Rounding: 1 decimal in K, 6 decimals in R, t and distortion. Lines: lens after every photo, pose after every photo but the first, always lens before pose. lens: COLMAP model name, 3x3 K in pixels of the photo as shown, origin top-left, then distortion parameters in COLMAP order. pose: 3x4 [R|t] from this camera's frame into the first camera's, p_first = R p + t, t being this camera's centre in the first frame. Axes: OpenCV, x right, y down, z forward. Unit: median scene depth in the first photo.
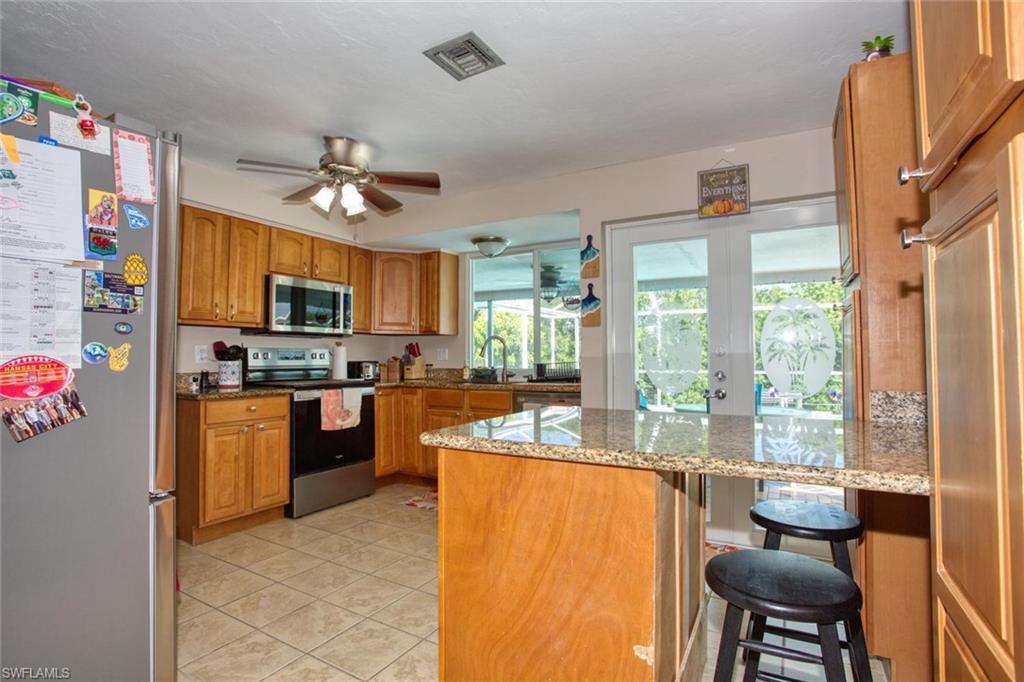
lens RADIAL K [[495.0, 0, 504.6], [0, 495.0, 338.0], [0, 0, 1]] dist [-0.061572, 0.011062]
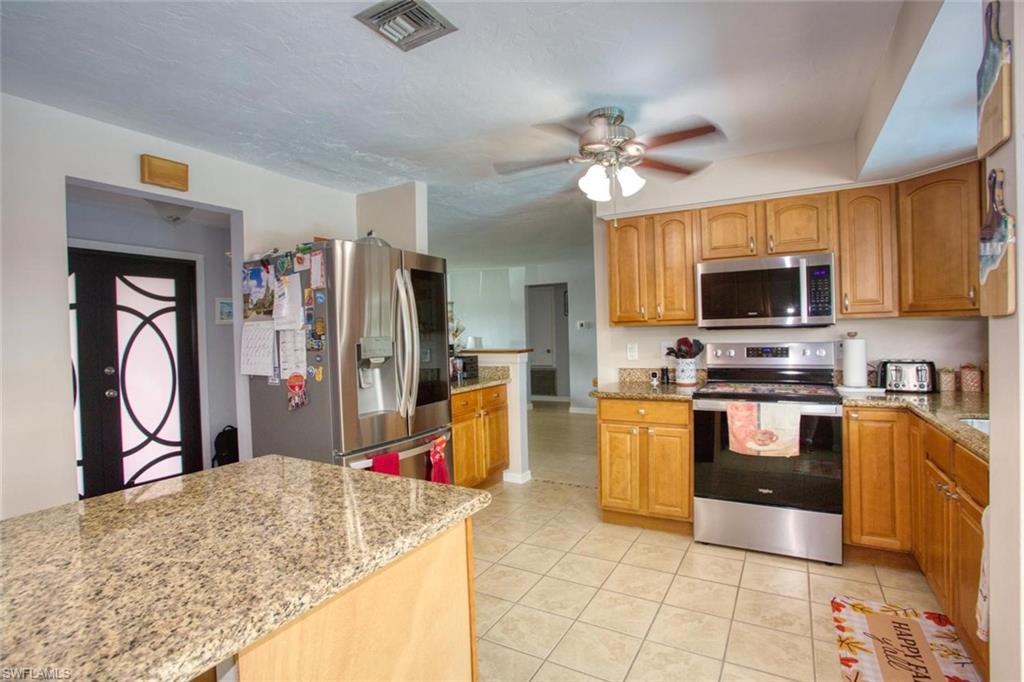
lens RADIAL K [[495.0, 0, 518.0], [0, 495.0, 339.8], [0, 0, 1]] dist [-0.061572, 0.011062]
pose [[0.001932, 0.015013, -0.999885, 0.385053], [0.065100, 0.997764, 0.015107, -0.024509], [0.997877, -0.065122, 0.000950, 0.608975]]
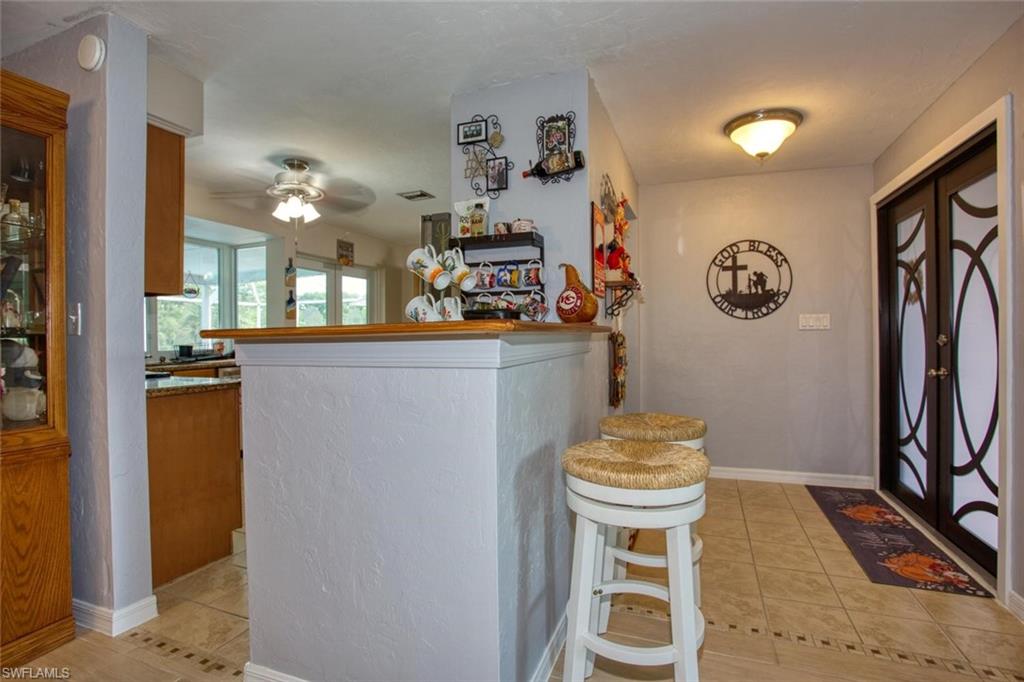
lens RADIAL K [[495.0, 0, 493.0], [0, 495.0, 339.3], [0, 0, 1]] dist [-0.061572, 0.011062]
pose [[-0.117803, -0.000885, 0.993037, -1.173840], [-0.034257, 0.999408, -0.003173, 0.019699], [-0.992446, -0.034392, -0.117764, 0.474309]]
